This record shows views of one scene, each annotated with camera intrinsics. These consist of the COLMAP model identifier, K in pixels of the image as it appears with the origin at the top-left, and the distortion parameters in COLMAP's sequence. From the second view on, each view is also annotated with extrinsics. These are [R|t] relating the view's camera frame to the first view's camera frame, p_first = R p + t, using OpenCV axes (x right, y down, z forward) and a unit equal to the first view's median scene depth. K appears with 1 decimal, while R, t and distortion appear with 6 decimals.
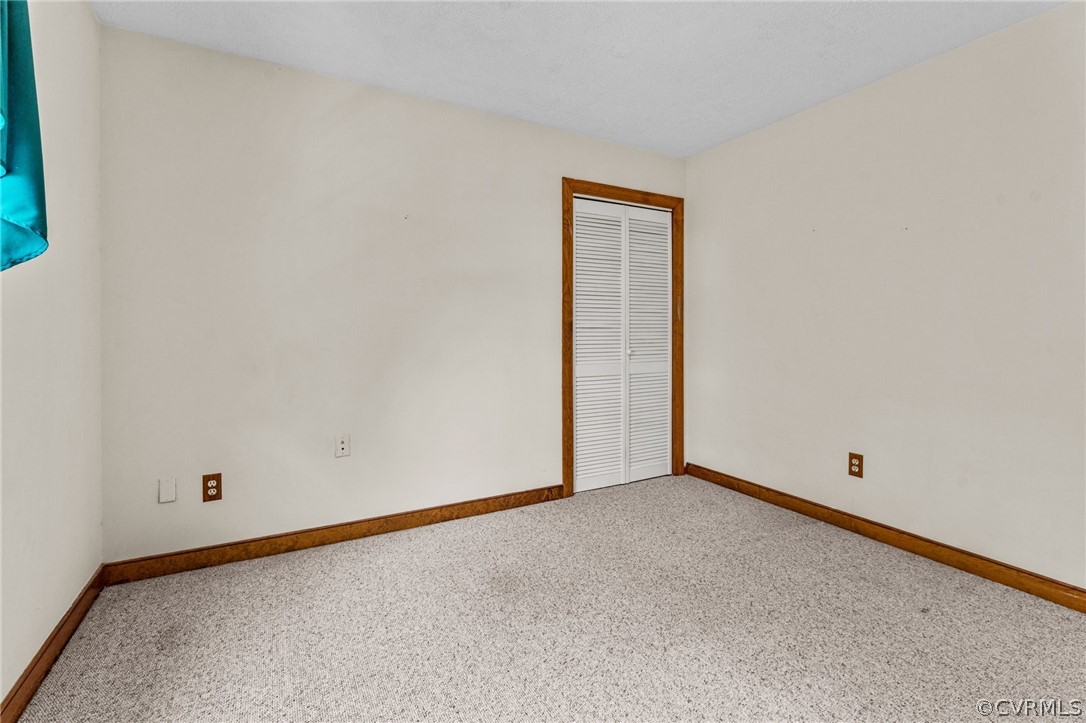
lens RADIAL K [[482.9, 0, 541.4], [0, 482.9, 333.1], [0, 0, 1]] dist [0.008645, -0.000234]
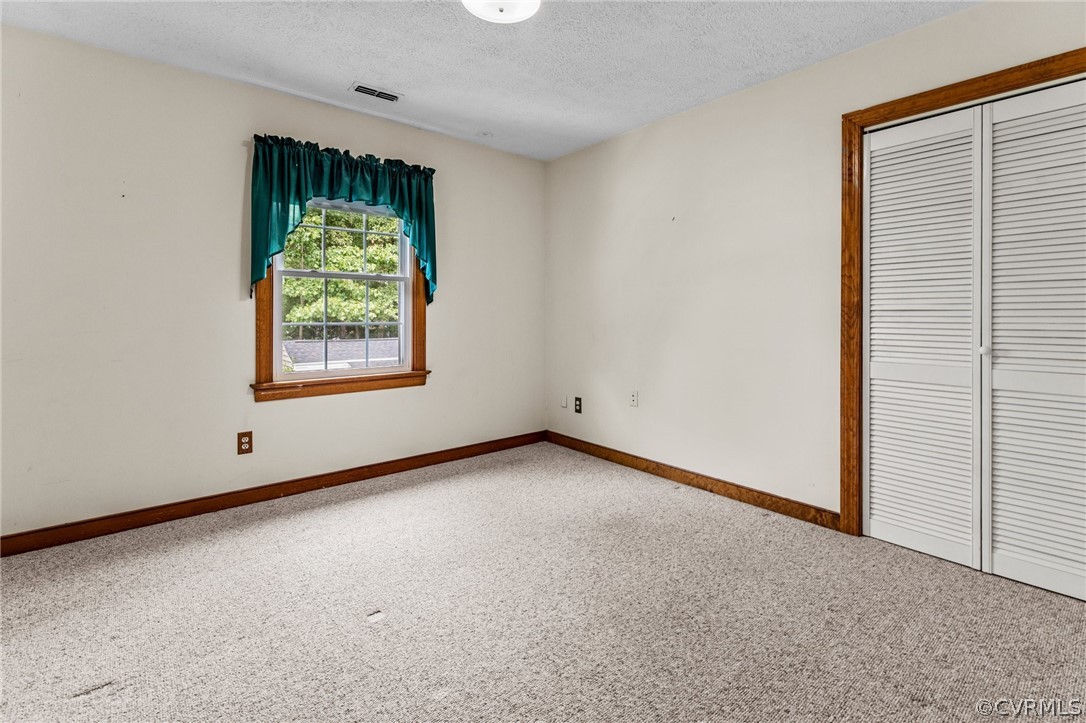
lens RADIAL K [[489.7, 0, 548.3], [0, 489.7, 316.9], [0, 0, 1]] dist [0.000337, -0.000034]
pose [[0.201781, 0.002705, -0.979427, 0.765200], [-0.008008, 0.999967, 0.001112, 0.002238], [0.979398, 0.007619, 0.201796, 0.410618]]
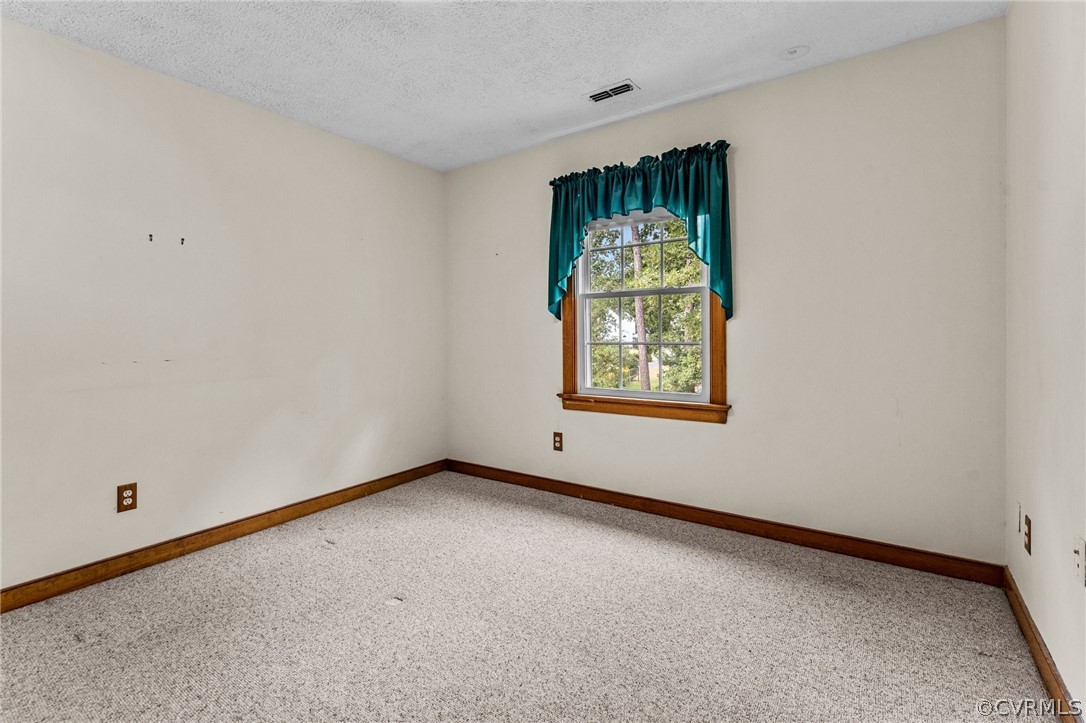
lens RADIAL K [[494.6, 0, 549.3], [0, 494.6, 338.4], [0, 0, 1]] dist [-0.001931, -0.000263]
pose [[-0.890622, 0.011259, -0.454605, 0.260312], [0.004044, 0.999850, 0.016840, -0.005654], [0.454726, 0.013160, -0.890534, 1.024630]]
